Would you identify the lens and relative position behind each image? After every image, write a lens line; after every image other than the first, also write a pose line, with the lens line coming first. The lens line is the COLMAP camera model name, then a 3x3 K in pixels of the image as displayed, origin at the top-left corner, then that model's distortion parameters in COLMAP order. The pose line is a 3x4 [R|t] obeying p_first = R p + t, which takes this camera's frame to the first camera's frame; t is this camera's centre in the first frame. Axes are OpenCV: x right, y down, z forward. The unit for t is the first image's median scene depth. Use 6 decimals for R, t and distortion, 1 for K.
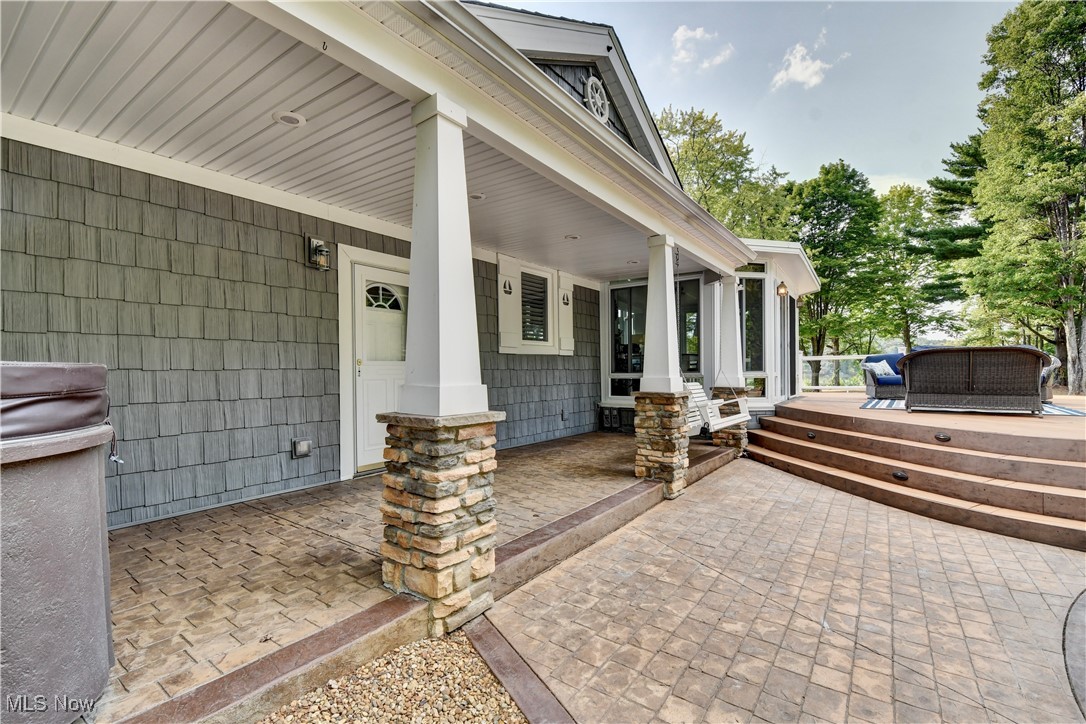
lens RADIAL K [[486.1, 0, 542.0], [0, 486.1, 369.3], [0, 0, 1]] dist [0.000172, -0.007658]
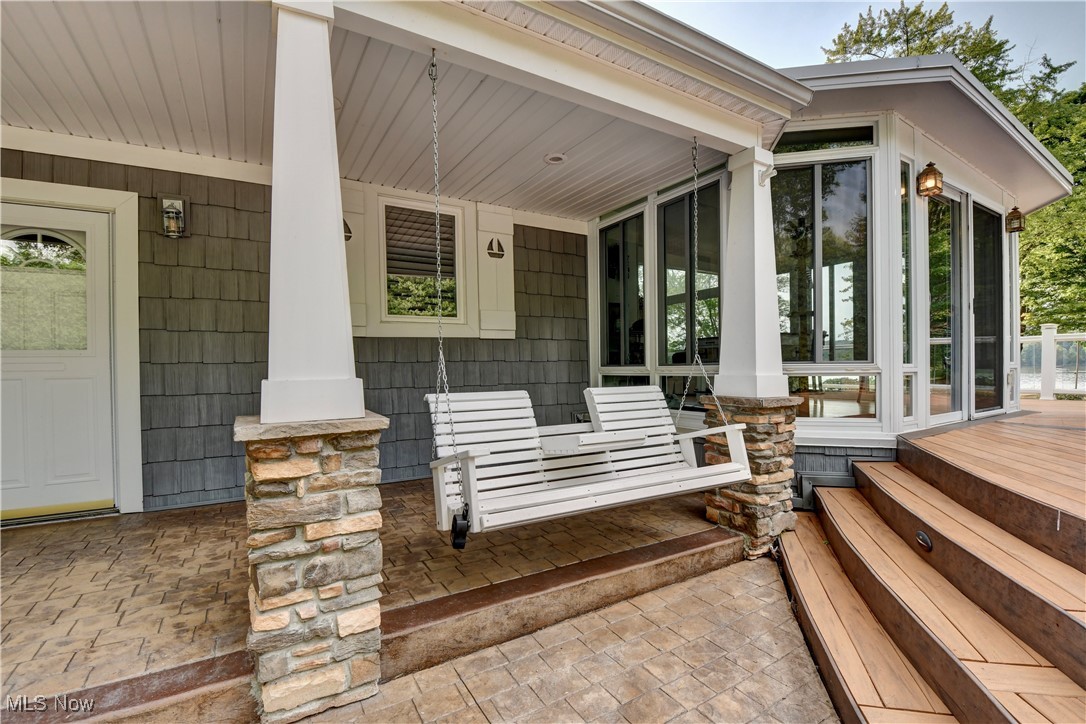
lens RADIAL K [[467.9, 0, 541.0], [0, 467.9, 382.7], [0, 0, 1]] dist [-0.021433, -0.000348]
pose [[0.914641, 0.013833, -0.404030, 0.108589], [0.005790, 0.998864, 0.047306, 0.000011], [0.404225, -0.045607, 0.913522, 0.146775]]
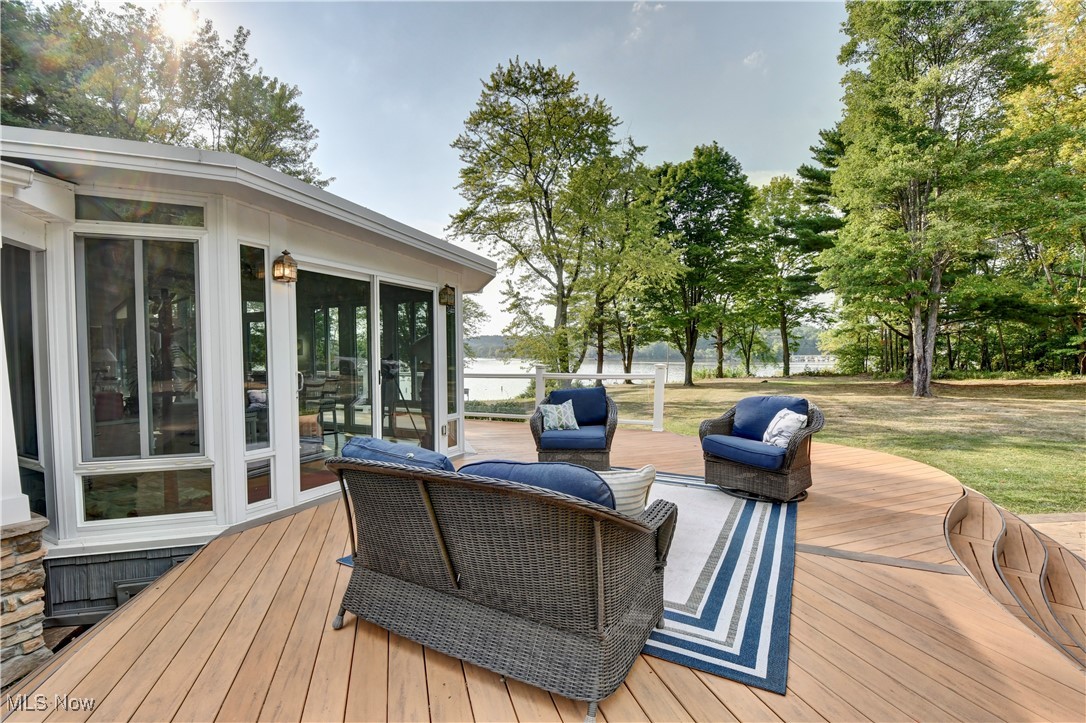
lens RADIAL K [[478.8, 0, 547.2], [0, 478.8, 368.7], [0, 0, 1]] dist [0.018102, -0.019713]
pose [[0.987246, -0.003456, 0.159166, 0.214633], [-0.001734, 0.999472, 0.032457, -0.028637], [-0.159194, -0.032319, 0.986718, 0.167805]]
